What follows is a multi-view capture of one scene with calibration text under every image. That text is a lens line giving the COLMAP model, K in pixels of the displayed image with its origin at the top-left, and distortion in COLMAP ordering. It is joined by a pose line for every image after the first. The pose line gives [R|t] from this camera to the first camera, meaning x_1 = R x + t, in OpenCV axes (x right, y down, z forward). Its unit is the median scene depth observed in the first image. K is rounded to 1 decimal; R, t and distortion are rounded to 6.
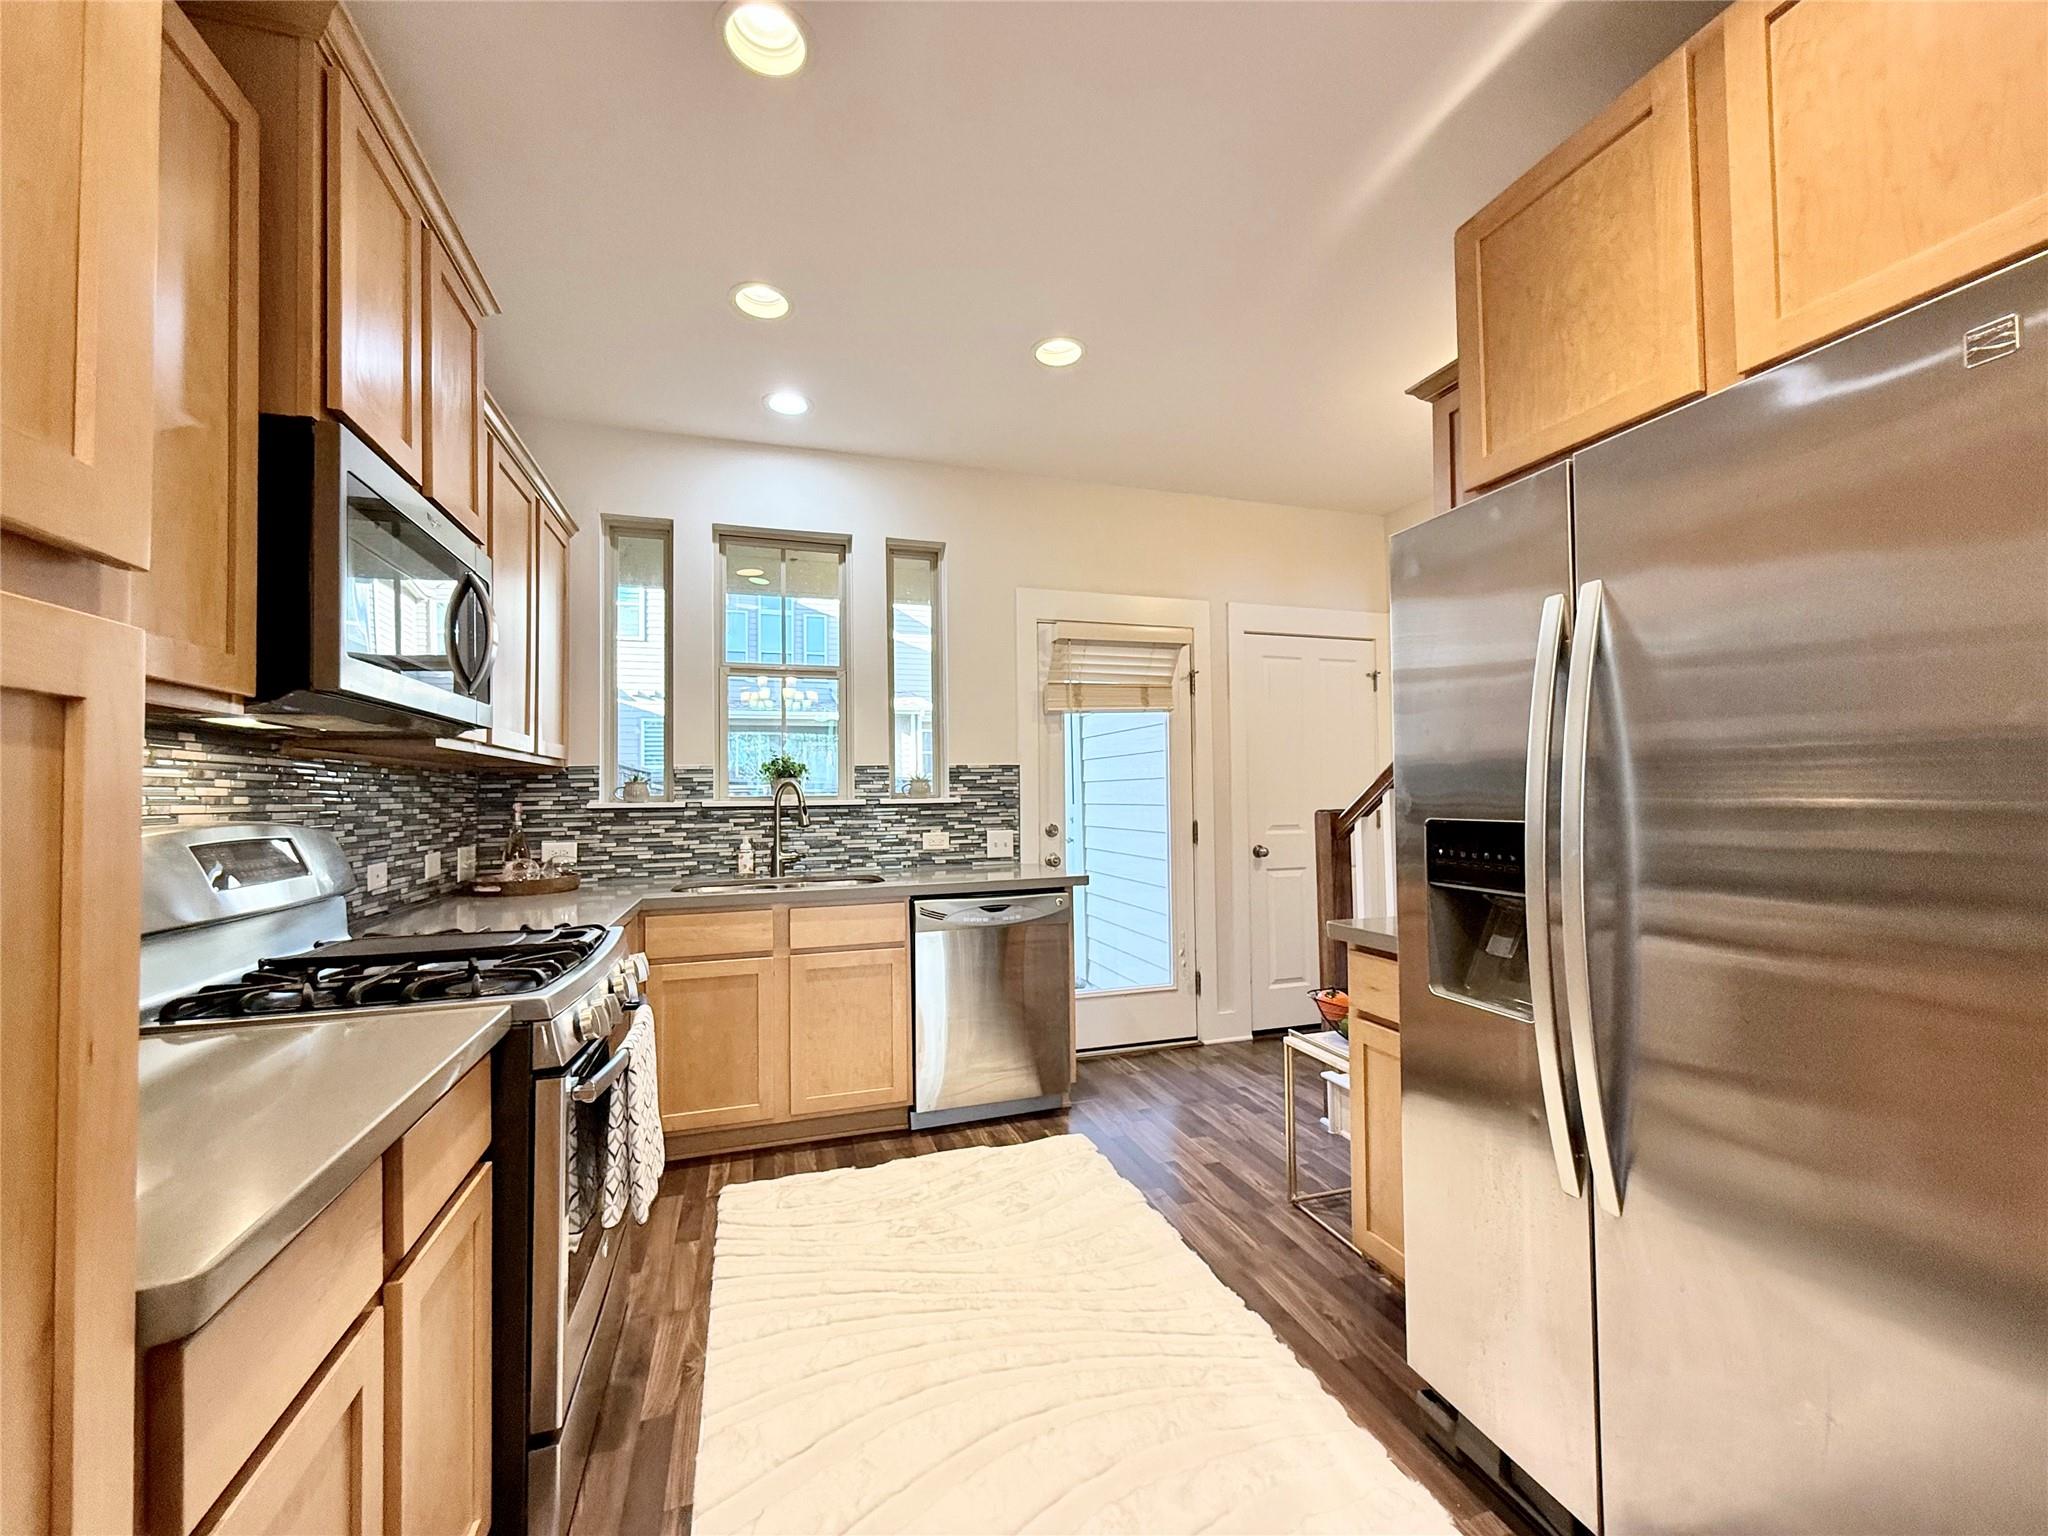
lens RADIAL K [[818.9, 0, 1019.1], [0, 818.9, 770.4], [0, 0, 1]] dist [-0.000393, 0.000473]
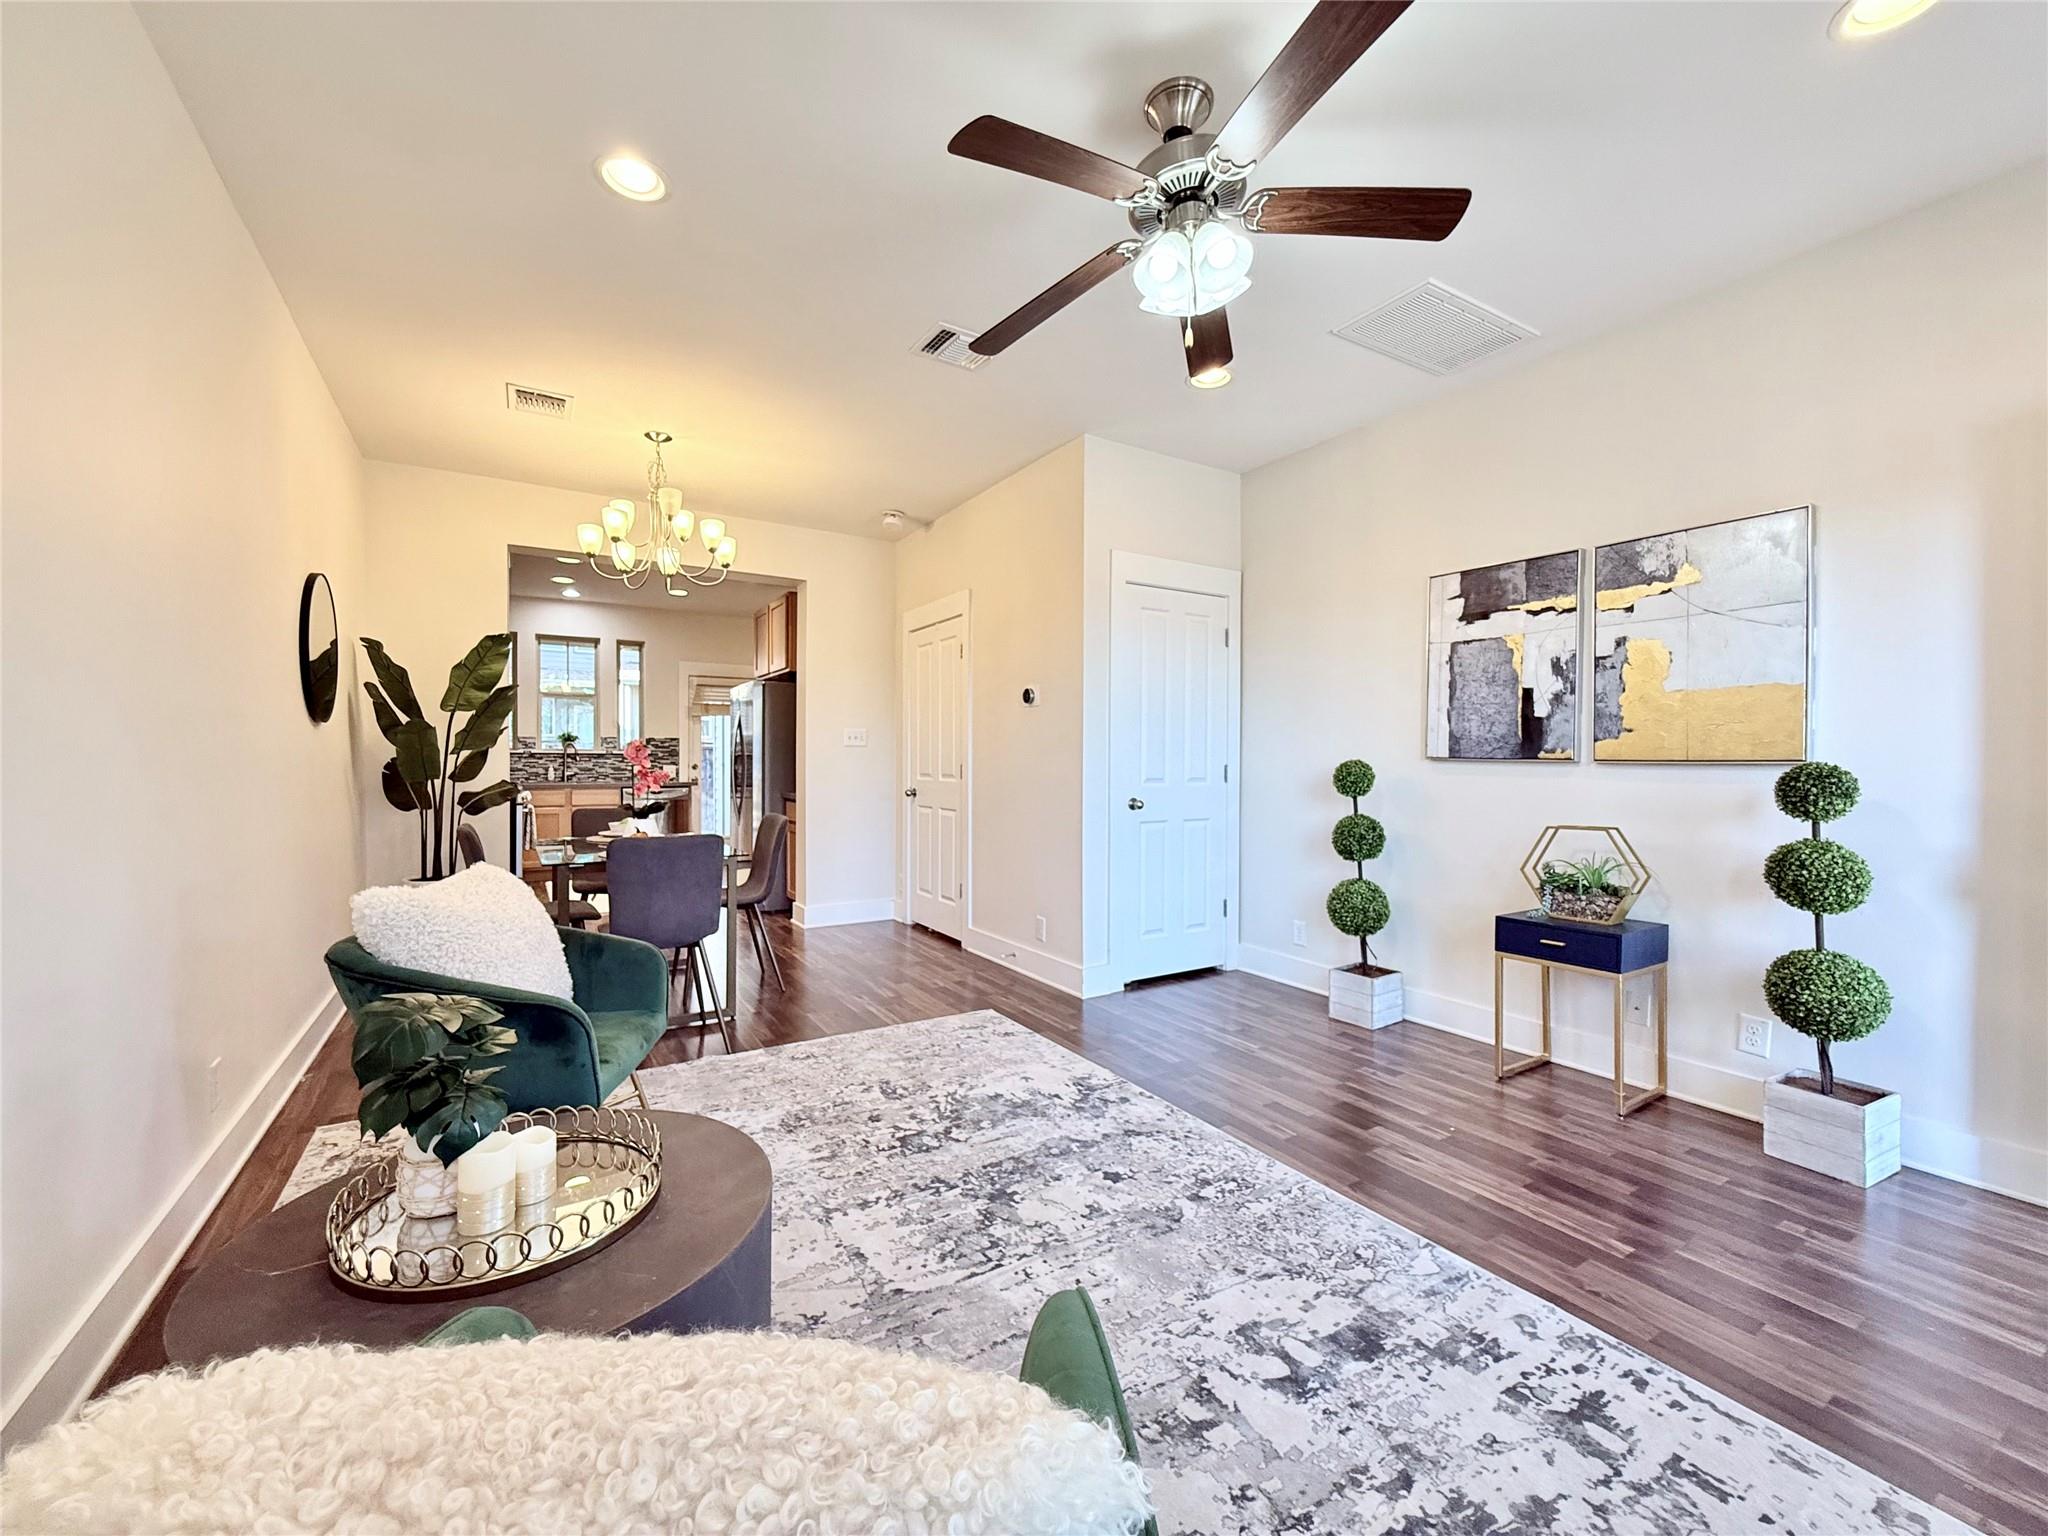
lens RADIAL K [[818.9, 0, 1019.1], [0, 818.9, 770.4], [0, 0, 1]] dist [-0.000393, 0.000473]
pose [[0.971331, 0.014843, 0.237268, 0.444254], [-0.024744, 0.998940, 0.038806, -0.033225], [-0.236440, -0.043564, 0.970669, -1.708105]]
